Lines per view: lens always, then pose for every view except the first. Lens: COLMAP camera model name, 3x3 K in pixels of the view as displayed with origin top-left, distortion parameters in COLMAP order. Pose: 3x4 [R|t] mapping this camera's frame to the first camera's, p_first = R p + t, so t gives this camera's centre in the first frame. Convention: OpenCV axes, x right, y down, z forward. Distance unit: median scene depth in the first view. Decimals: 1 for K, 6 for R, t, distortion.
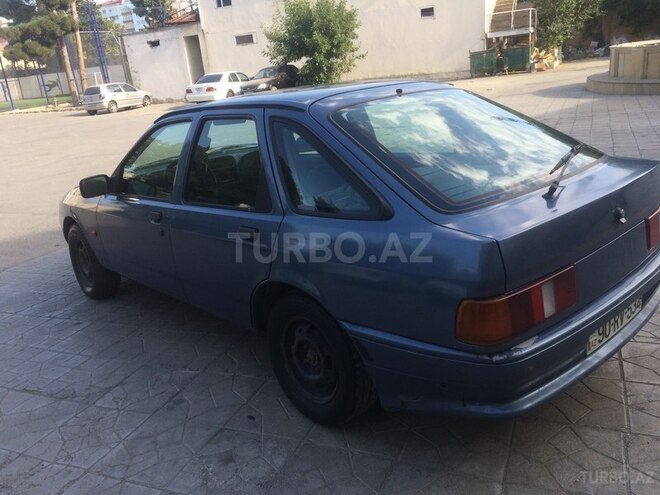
lens RADIAL K [[560.2, 0, 330.0], [0, 560.2, 247.5], [0, 0, 1]] dist [0.080532, -0.116432]
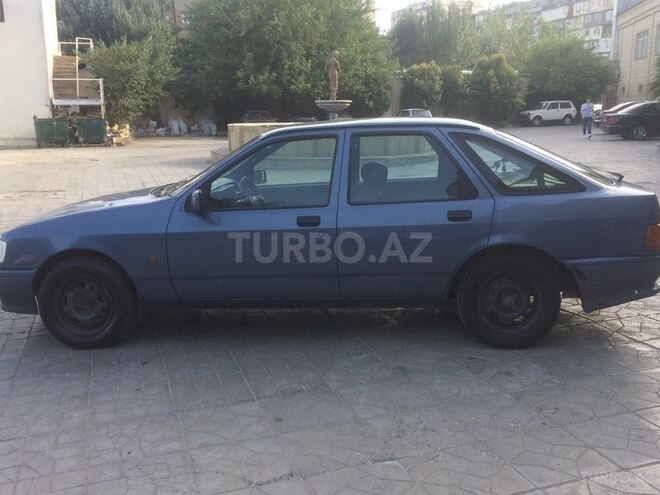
lens RADIAL K [[668.2, 0, 330.6], [0, 668.2, 247.5], [0, 0, 1]] dist [0.047498, 0.007739]
pose [[0.732644, -0.036122, 0.679653, -0.123845], [0.144293, 0.984135, -0.103239, 0.015314], [-0.665141, 0.173706, 0.726233, 0.000901]]
